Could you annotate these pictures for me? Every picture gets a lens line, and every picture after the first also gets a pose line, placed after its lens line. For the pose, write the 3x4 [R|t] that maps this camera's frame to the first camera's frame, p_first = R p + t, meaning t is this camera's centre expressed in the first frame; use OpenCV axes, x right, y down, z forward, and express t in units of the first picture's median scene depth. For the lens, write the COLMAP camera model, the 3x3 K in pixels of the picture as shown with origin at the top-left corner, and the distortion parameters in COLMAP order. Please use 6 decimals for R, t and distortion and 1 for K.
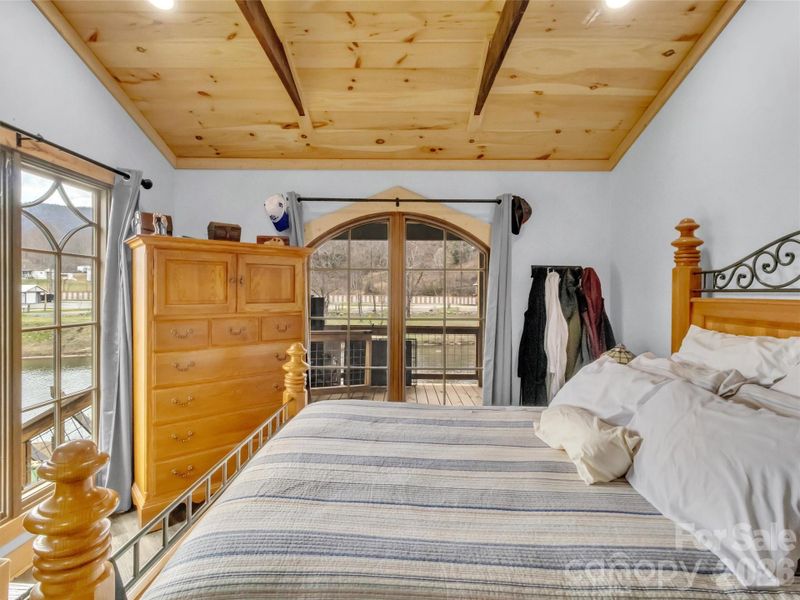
lens RADIAL K [[417.4, 0, 397.4], [0, 417.4, 305.0], [0, 0, 1]] dist [0.003890, 0.000945]
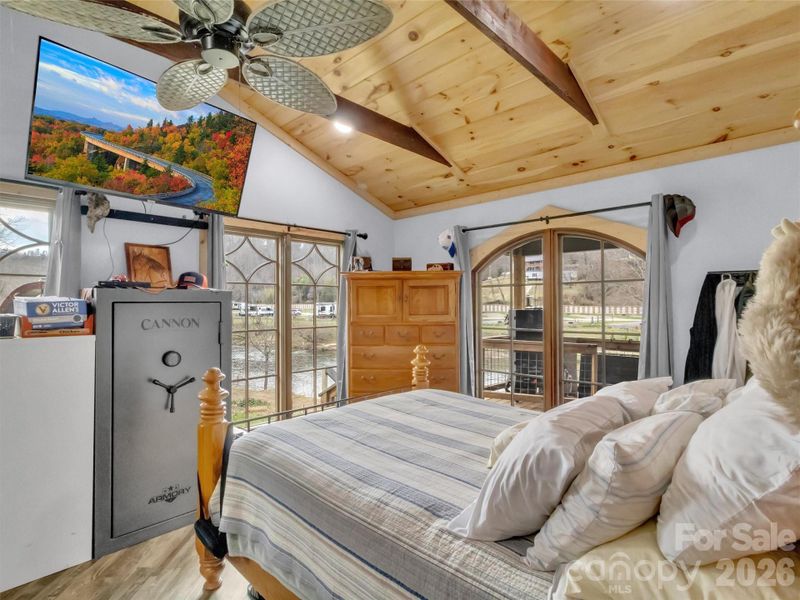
lens RADIAL K [[416.7, 0, 397.7], [0, 416.7, 313.9], [0, 0, 1]] dist [0.000079, 0.000089]
pose [[0.729496, 0.005967, -0.683959, 0.534720], [-0.010819, 0.999938, -0.002816, -0.002850], [0.683899, 0.009454, 0.729515, -0.026561]]
